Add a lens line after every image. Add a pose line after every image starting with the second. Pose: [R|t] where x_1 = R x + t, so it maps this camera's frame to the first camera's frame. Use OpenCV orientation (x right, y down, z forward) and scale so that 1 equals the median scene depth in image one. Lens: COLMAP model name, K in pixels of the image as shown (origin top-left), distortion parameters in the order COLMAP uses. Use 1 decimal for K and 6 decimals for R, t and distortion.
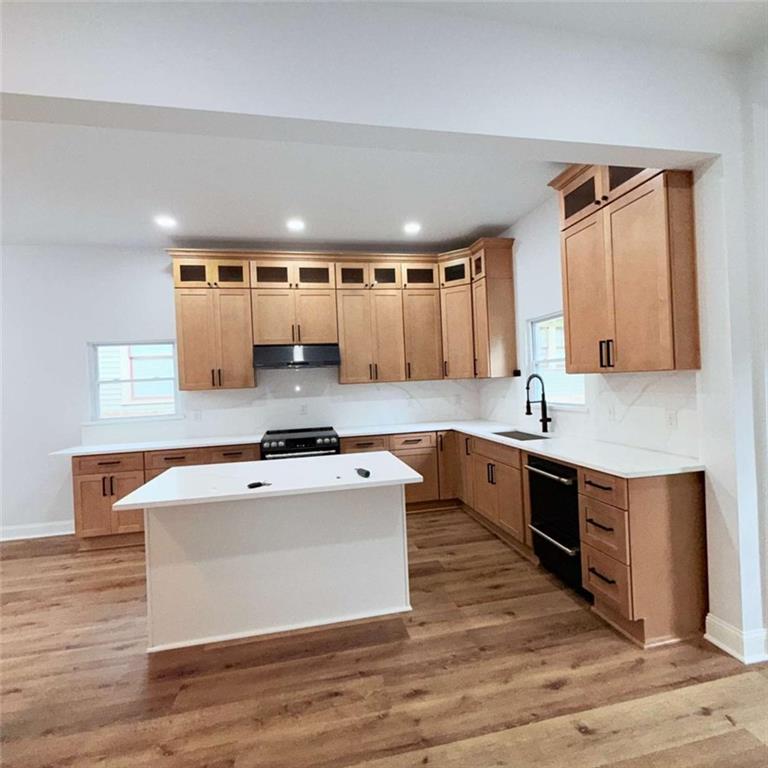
lens RADIAL K [[410.2, 0, 382.7], [0, 410.2, 383.9], [0, 0, 1]] dist [-0.004644, 0.001103]
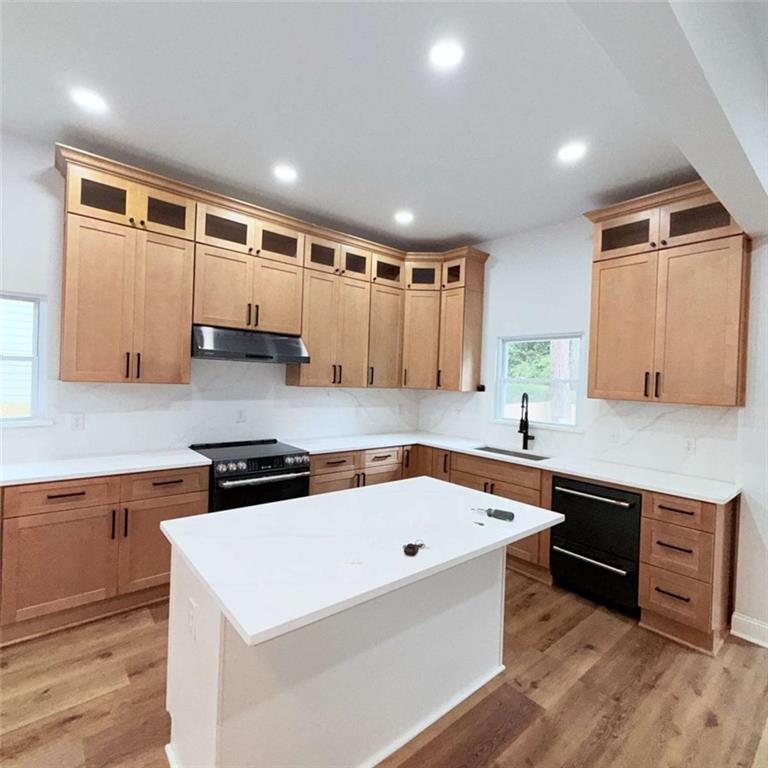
lens RADIAL K [[410.2, 0, 384.4], [0, 410.2, 383.6], [0, 0, 1]] dist [-0.004644, 0.001103]
pose [[0.876180, 0.070236, 0.476839, -0.378677], [-0.071894, 0.997303, -0.014795, -0.005887], [-0.476592, -0.021319, 0.878866, 0.243237]]
